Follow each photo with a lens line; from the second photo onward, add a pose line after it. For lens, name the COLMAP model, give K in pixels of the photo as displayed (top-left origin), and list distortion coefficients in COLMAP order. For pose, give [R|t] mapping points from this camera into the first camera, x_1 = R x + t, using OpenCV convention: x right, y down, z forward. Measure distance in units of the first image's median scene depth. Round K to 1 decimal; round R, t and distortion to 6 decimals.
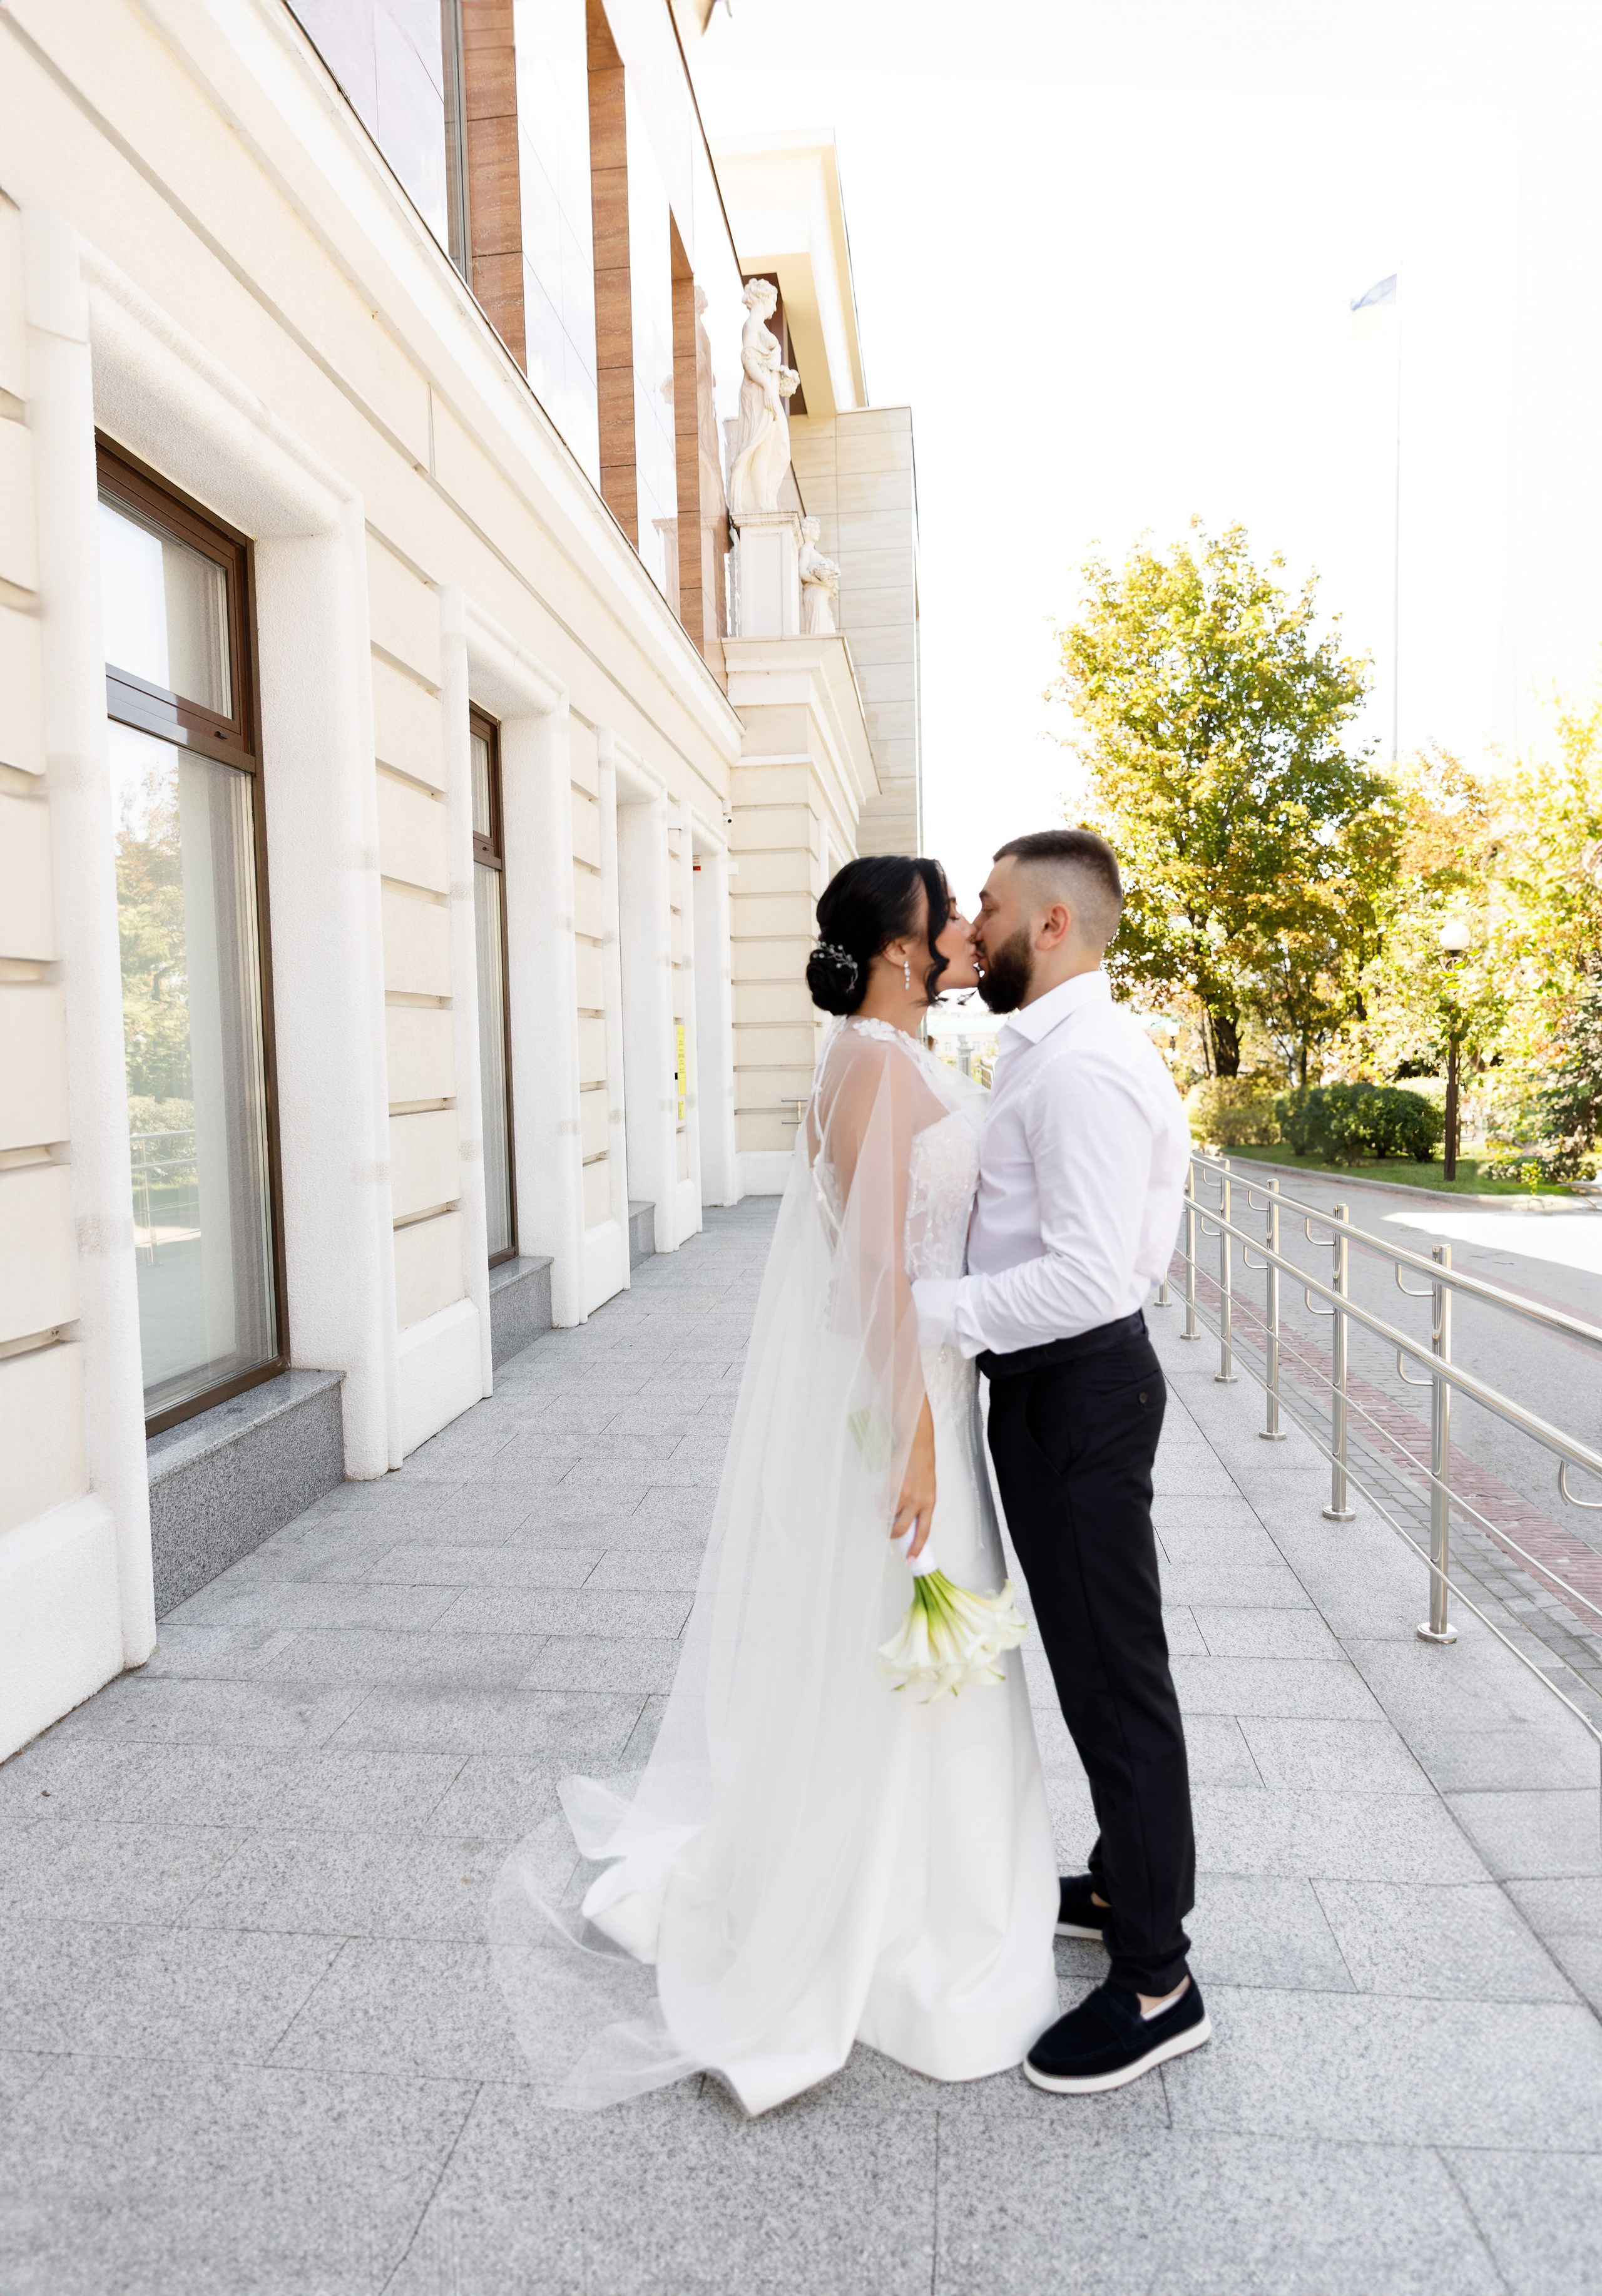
lens RADIAL K [[1491.8, 0, 801.0], [0, 1491.8, 1148.0], [0, 0, 1]] dist [0.001800, 0.000373]
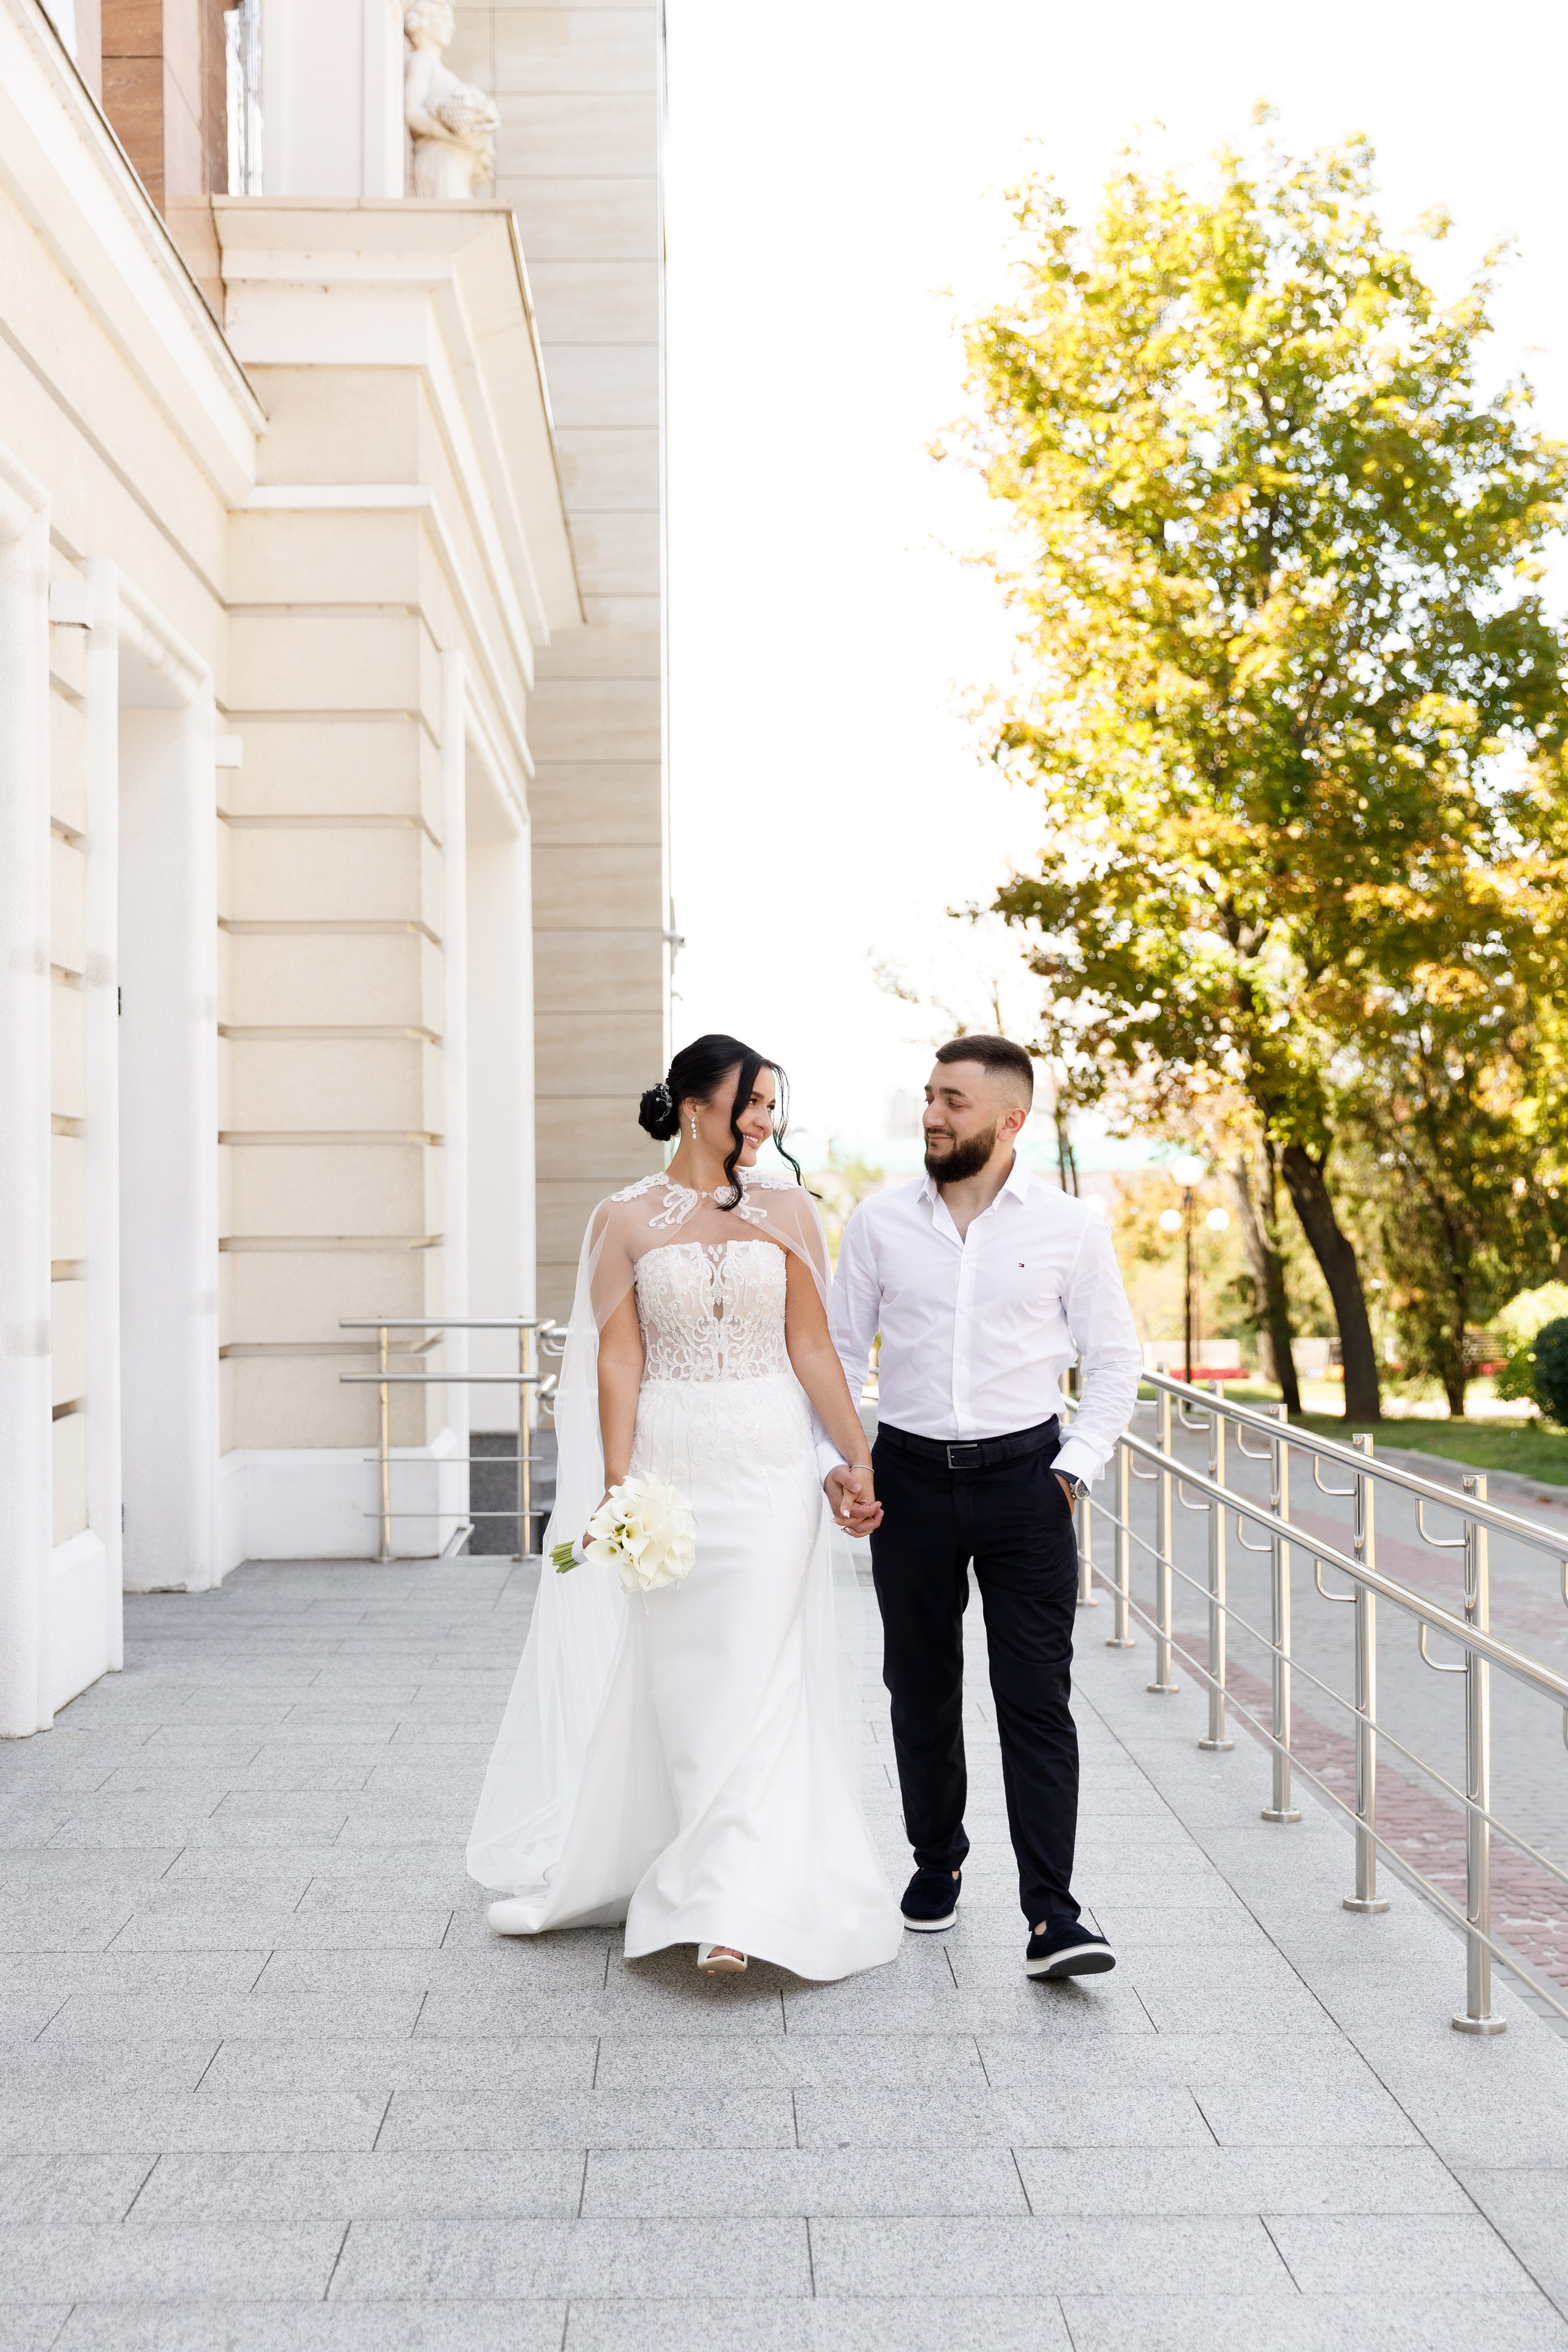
lens RADIAL K [[3047.4, 0, 777.1], [0, 3047.4, 1182.0], [0, 0, 1]] dist [-0.001084, 0.054432]
pose [[0.991921, 0.017126, 0.125696, 0.000035], [-0.007928, 0.997277, -0.073316, -0.005201], [-0.126610, 0.071727, 0.989356, 0.080145]]
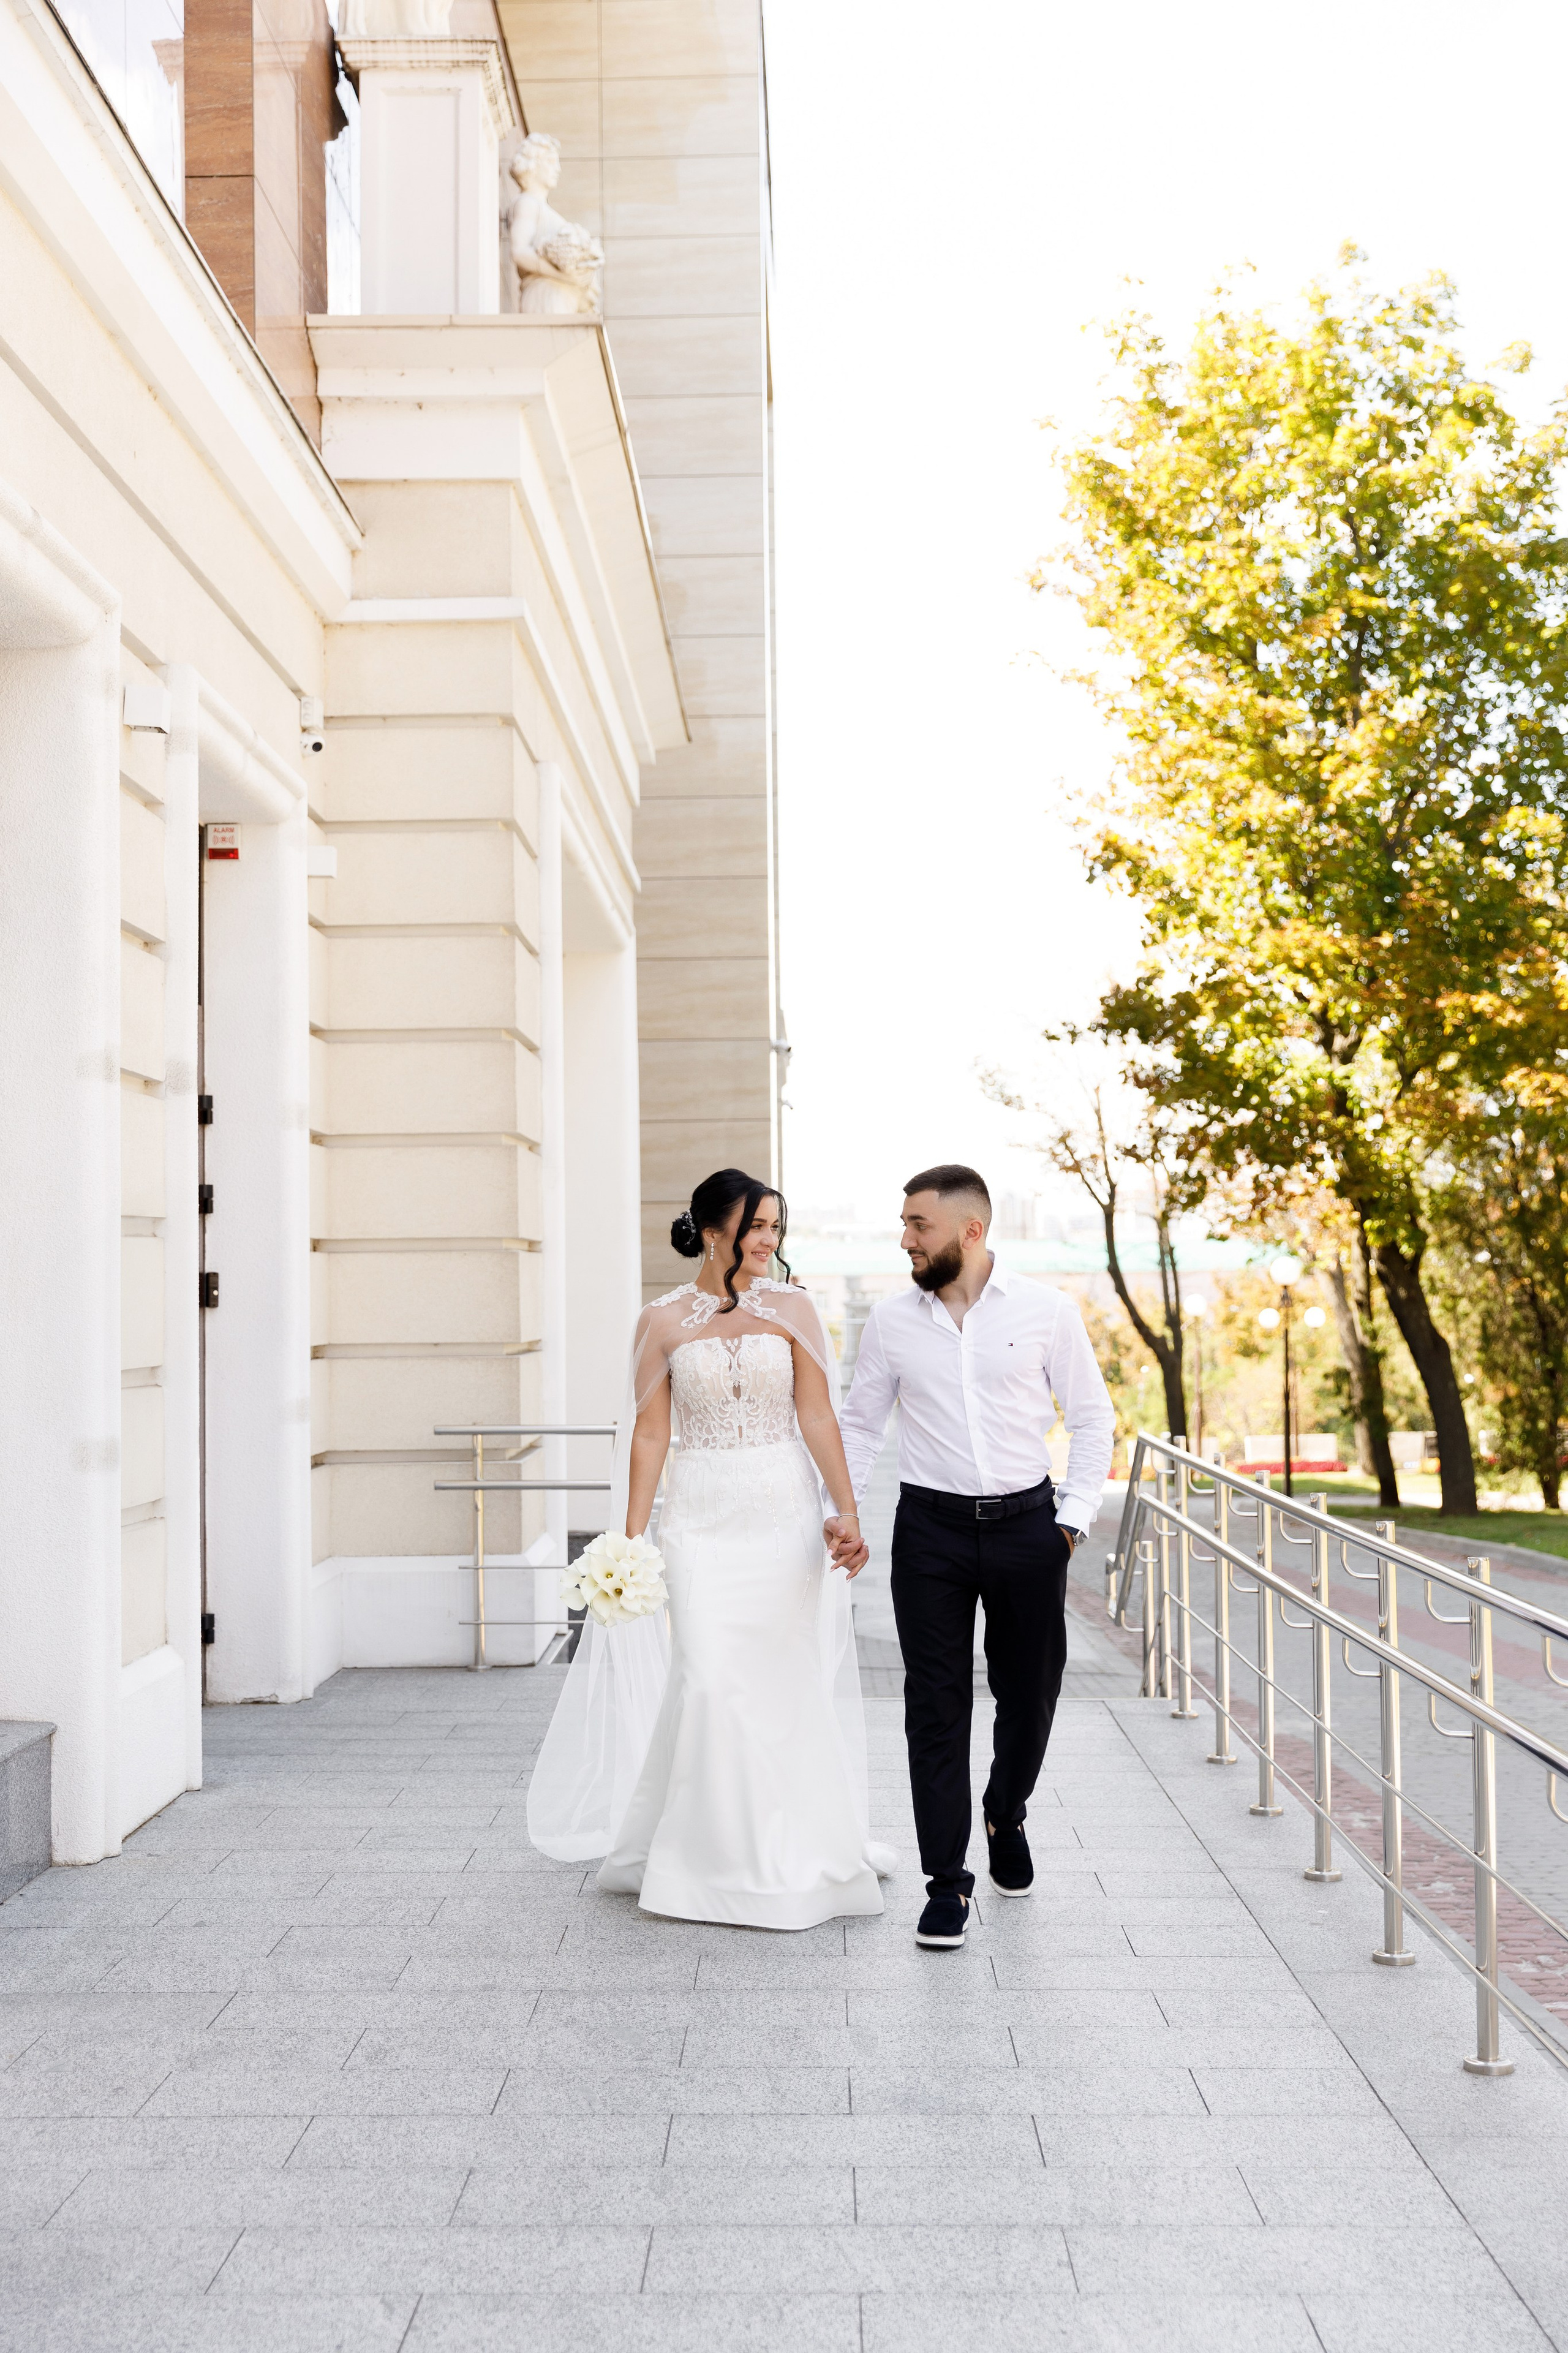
lens RADIAL K [[2868.7, 0, 786.5], [0, 2868.7, 1190.2], [0, 0, 1]] dist [0.023467, -0.008834]
pose [[0.996049, 0.015093, 0.087509, 0.006307], [-0.005852, 0.994465, -0.104910, -0.007683], [-0.088608, 0.103983, 0.990624, 0.103977]]
